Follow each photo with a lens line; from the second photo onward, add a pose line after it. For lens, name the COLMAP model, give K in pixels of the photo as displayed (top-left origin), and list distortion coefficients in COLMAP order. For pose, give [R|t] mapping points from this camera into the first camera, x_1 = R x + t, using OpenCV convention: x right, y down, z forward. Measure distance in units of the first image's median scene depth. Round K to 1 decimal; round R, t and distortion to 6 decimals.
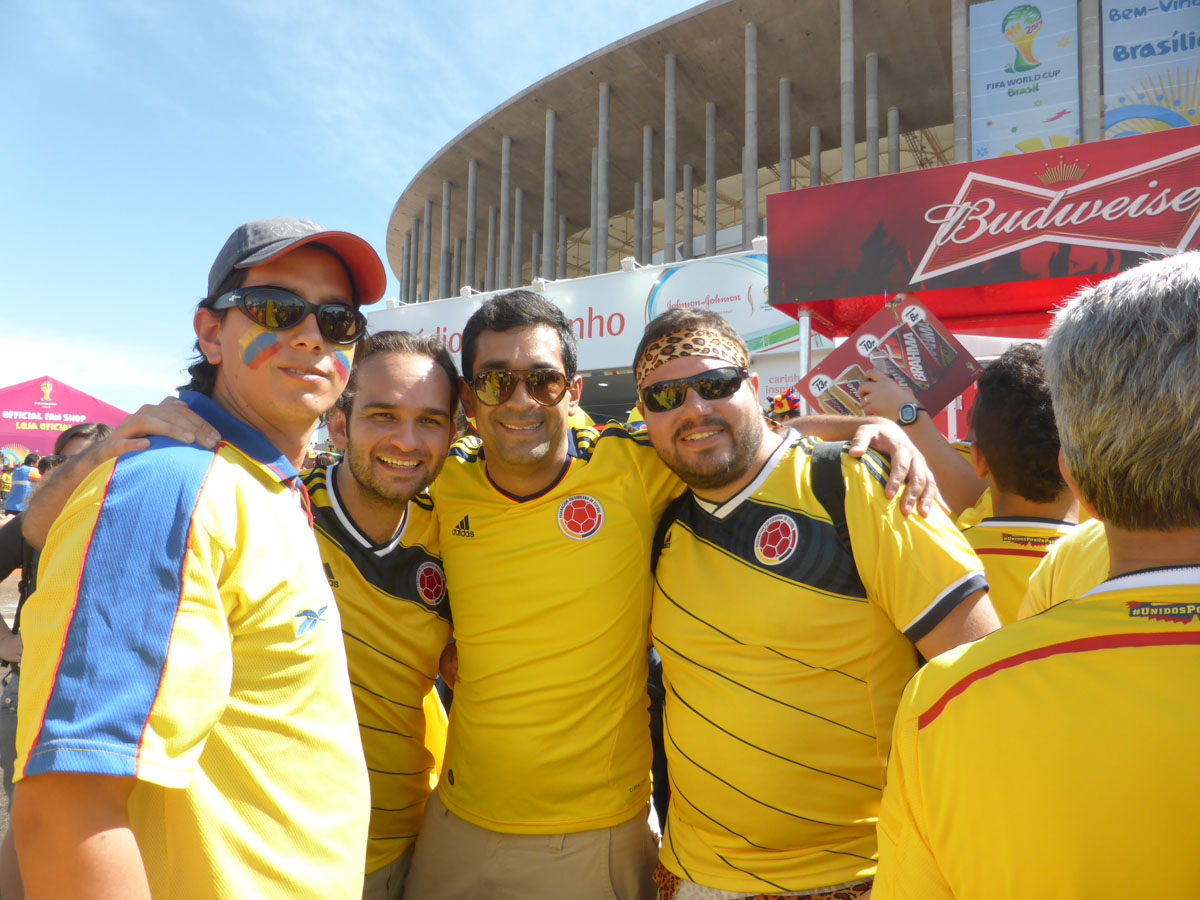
lens RADIAL K [[867.5, 0, 610.0], [0, 867.5, 457.1], [0, 0, 1]] dist [-0.050646, 0.041981]
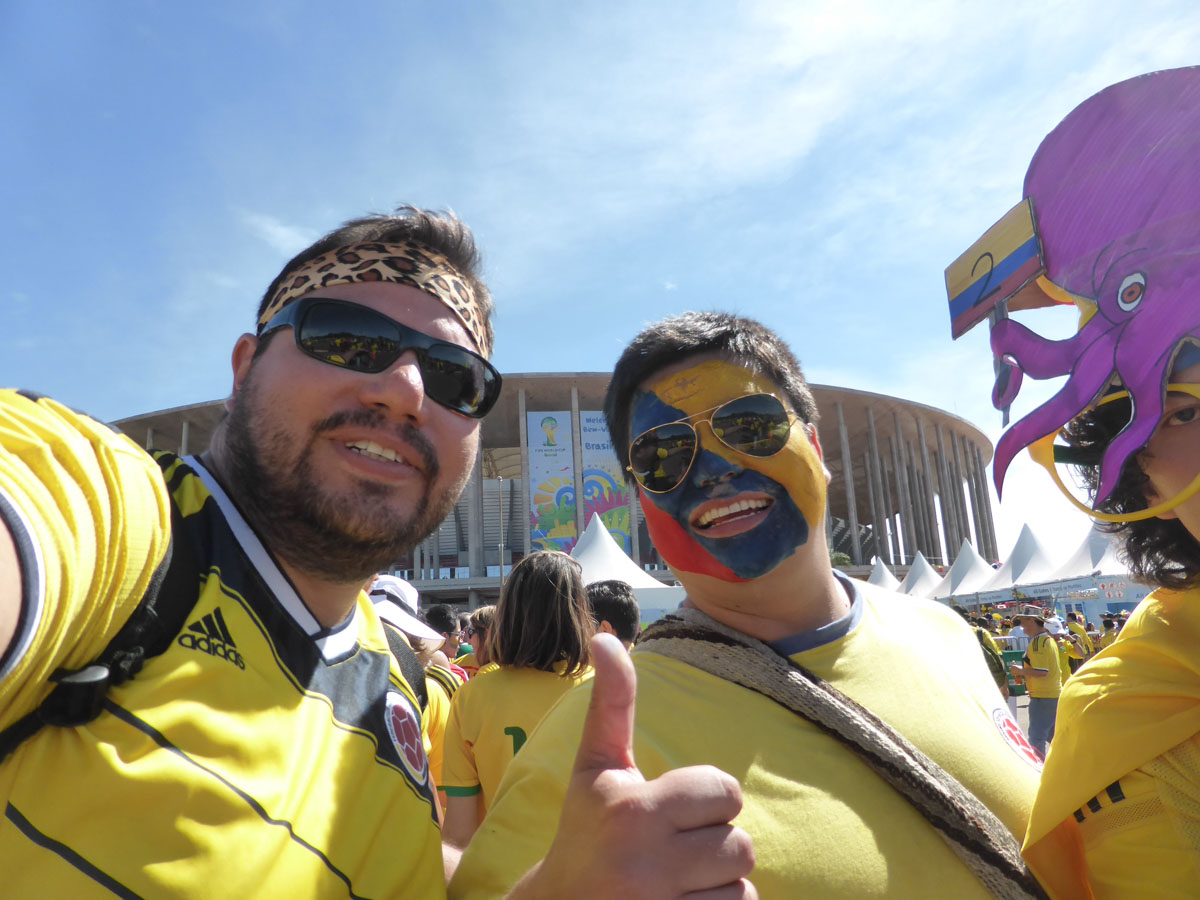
lens RADIAL K [[867.5, 0, 612.2], [0, 867.5, 453.3], [0, 0, 1]] dist [-0.050646, 0.041981]
pose [[0.797668, 0.068372, 0.599209, -0.768382], [0.040271, 0.985297, -0.166035, -0.055304], [-0.601751, 0.156571, 0.783187, -0.894133]]
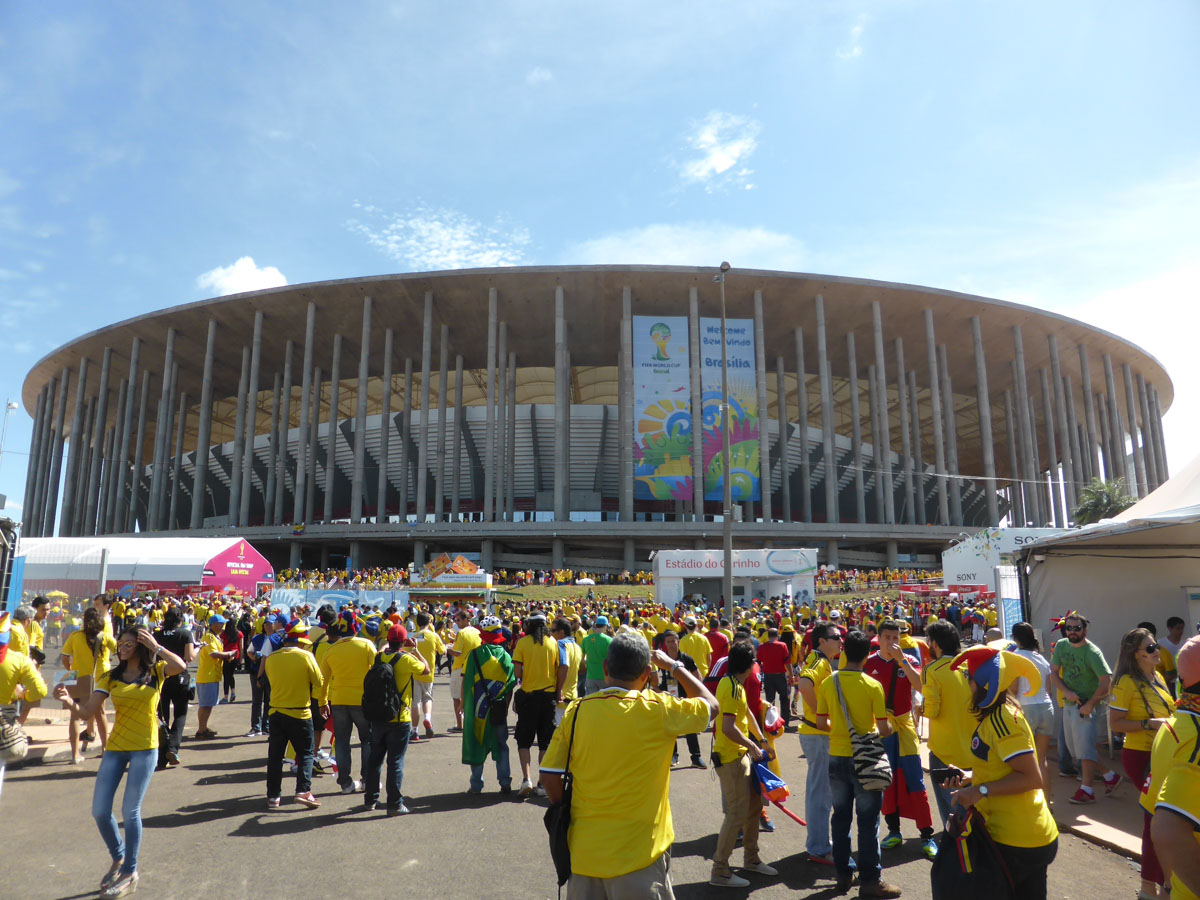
lens RADIAL K [[867.5, 0, 599.4], [0, 867.5, 450.1], [0, 0, 1]] dist [-0.050646, 0.041981]
pose [[0.835534, 0.082593, 0.543195, -0.589379], [-0.008117, 0.990385, -0.138103, -0.026627], [-0.549379, 0.110981, 0.828170, -0.387607]]
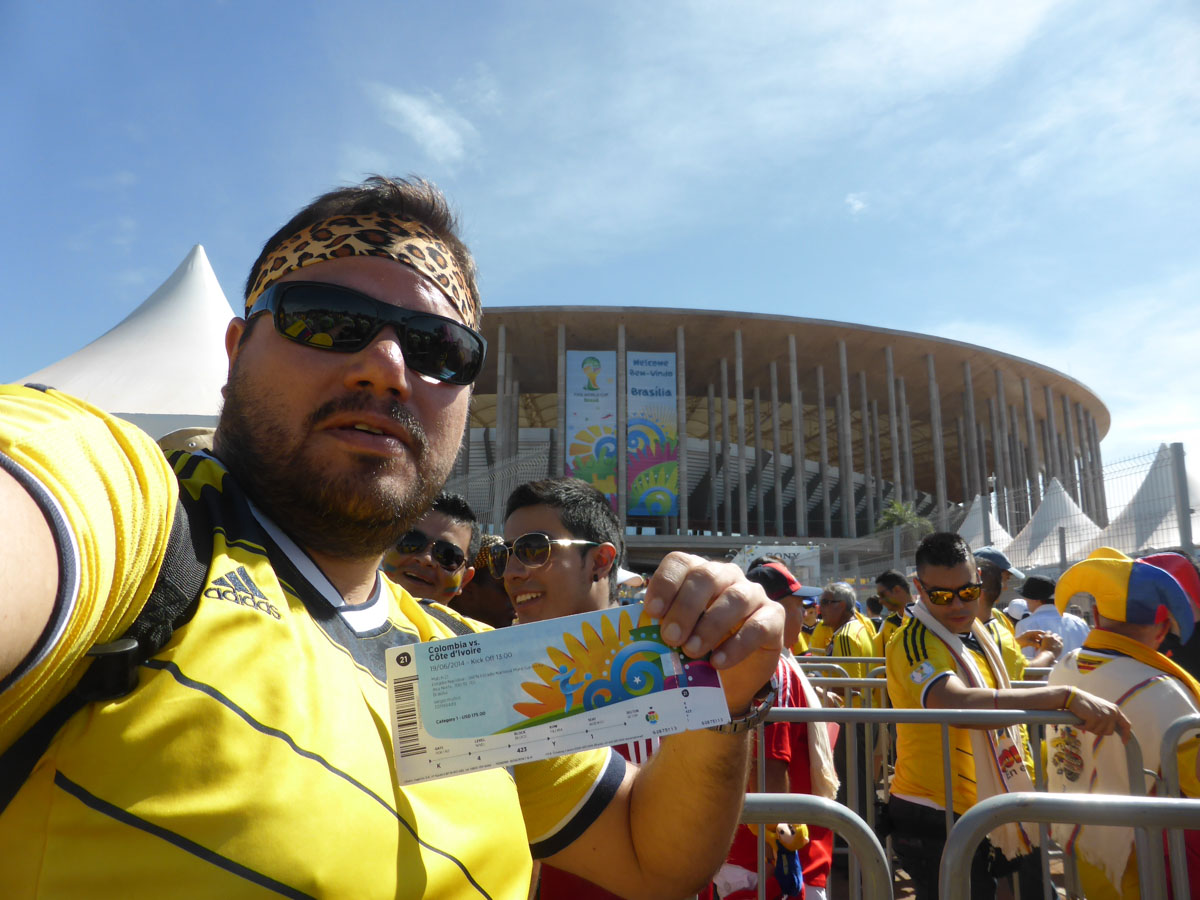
lens RADIAL K [[867.5, 0, 613.0], [0, 867.5, 454.3], [0, 0, 1]] dist [-0.050646, 0.041981]
pose [[0.848666, 0.082644, 0.522432, -0.518056], [-0.010430, 0.990141, -0.139688, -0.031777], [-0.528826, 0.113100, 0.841161, -0.703046]]
